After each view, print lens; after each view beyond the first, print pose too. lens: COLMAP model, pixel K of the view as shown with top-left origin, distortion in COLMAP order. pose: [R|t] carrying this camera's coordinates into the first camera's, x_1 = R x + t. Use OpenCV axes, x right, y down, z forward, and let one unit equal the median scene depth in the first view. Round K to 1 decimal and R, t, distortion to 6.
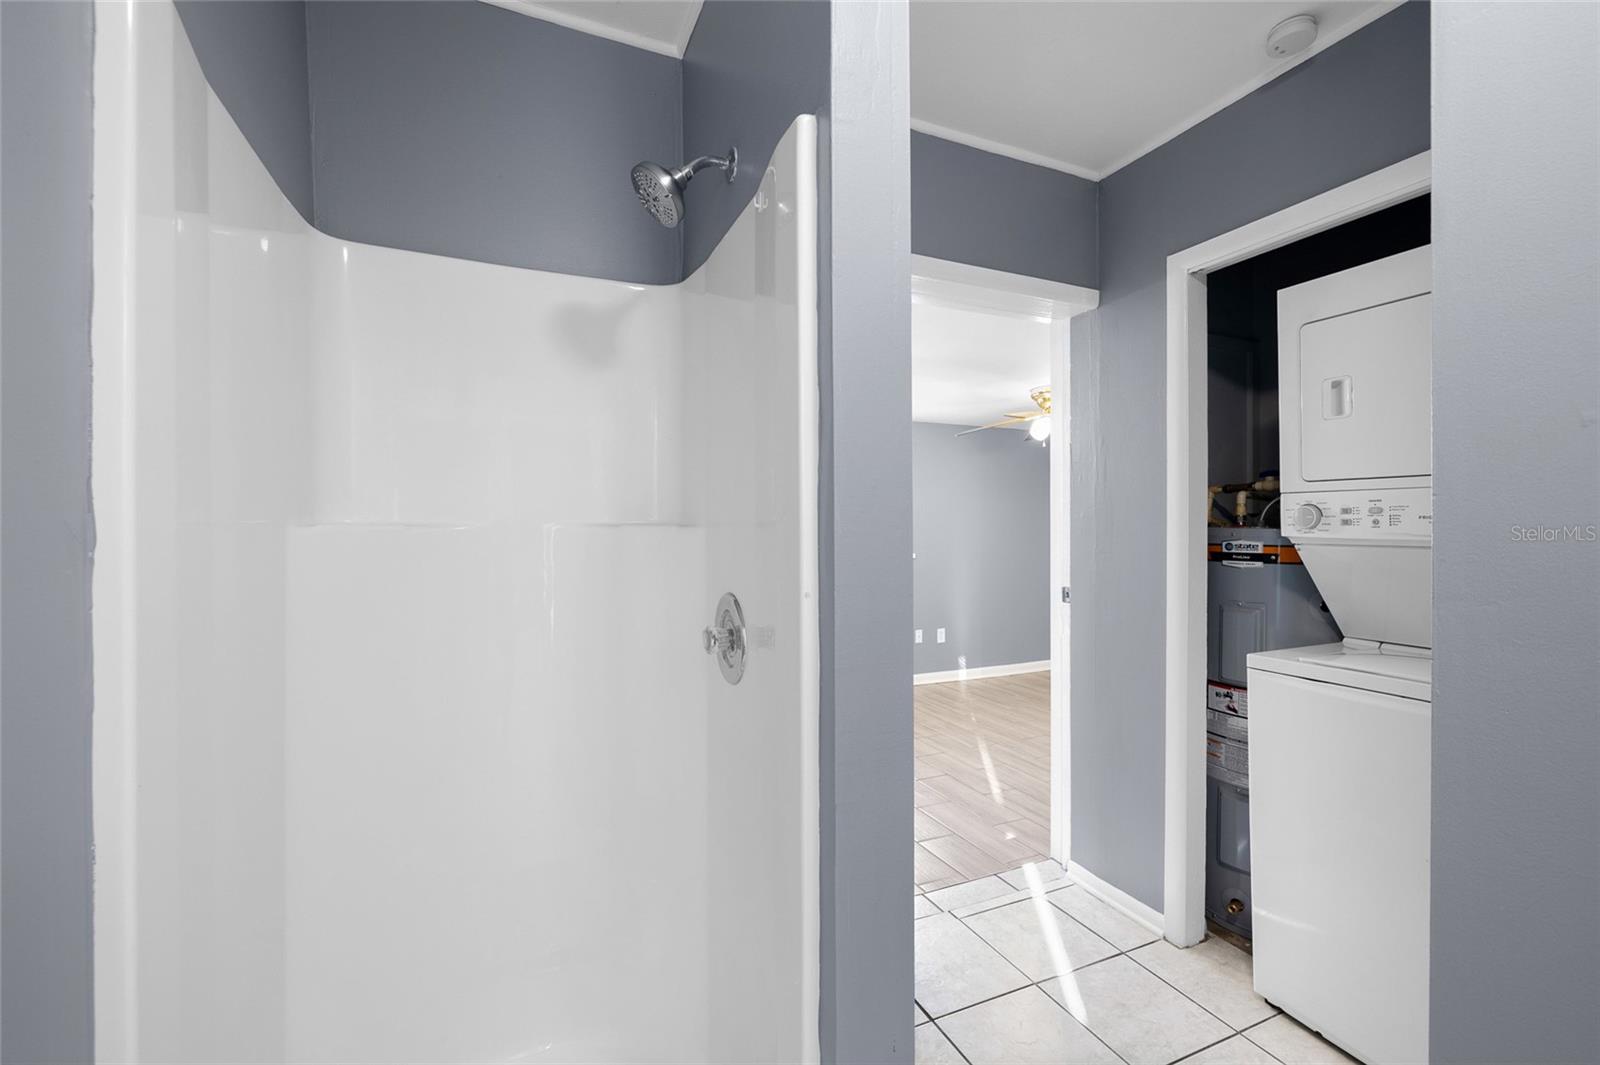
lens RADIAL K [[663.5, 0, 790.3], [0, 663.5, 532.7], [0, 0, 1]] dist [-0.014918, -0.000165]
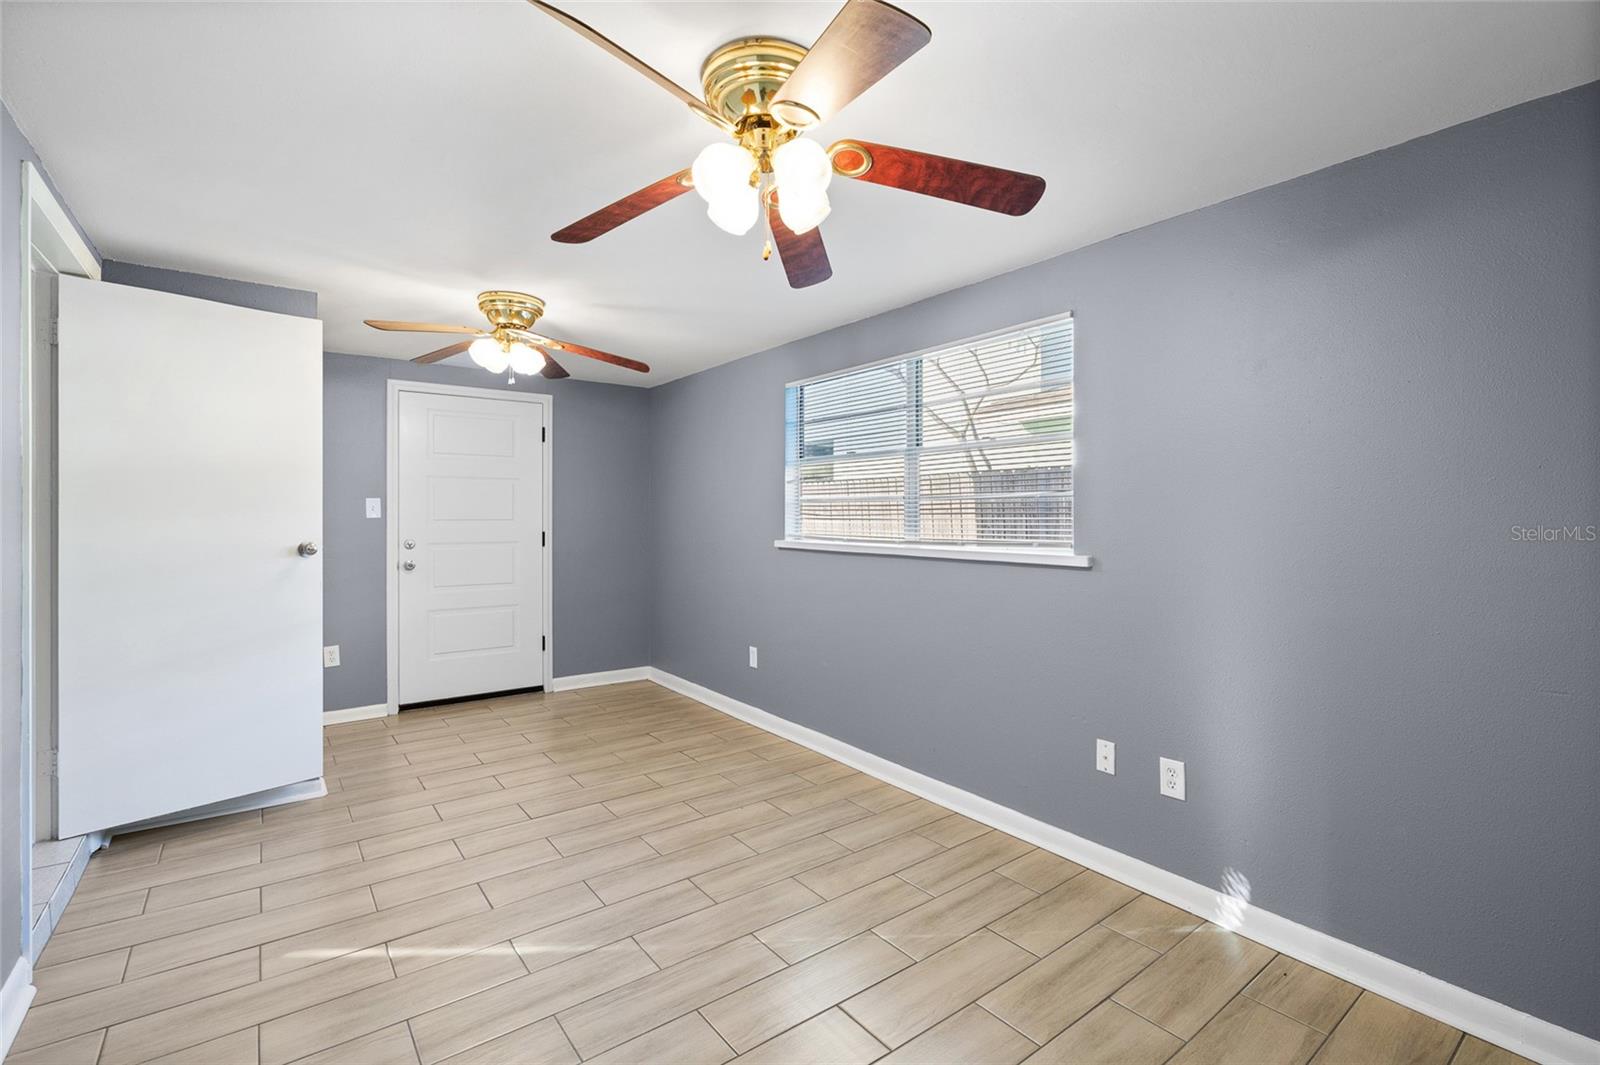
lens RADIAL K [[720.2, 0, 796.9], [0, 720.2, 523.4], [0, 0, 1]] dist [-0.003442, 0.000208]
pose [[0.216635, 0.002920, -0.976248, 0.580423], [-0.000909, 0.999996, 0.002789, 0.009724], [0.976252, 0.000284, 0.216636, 0.703941]]
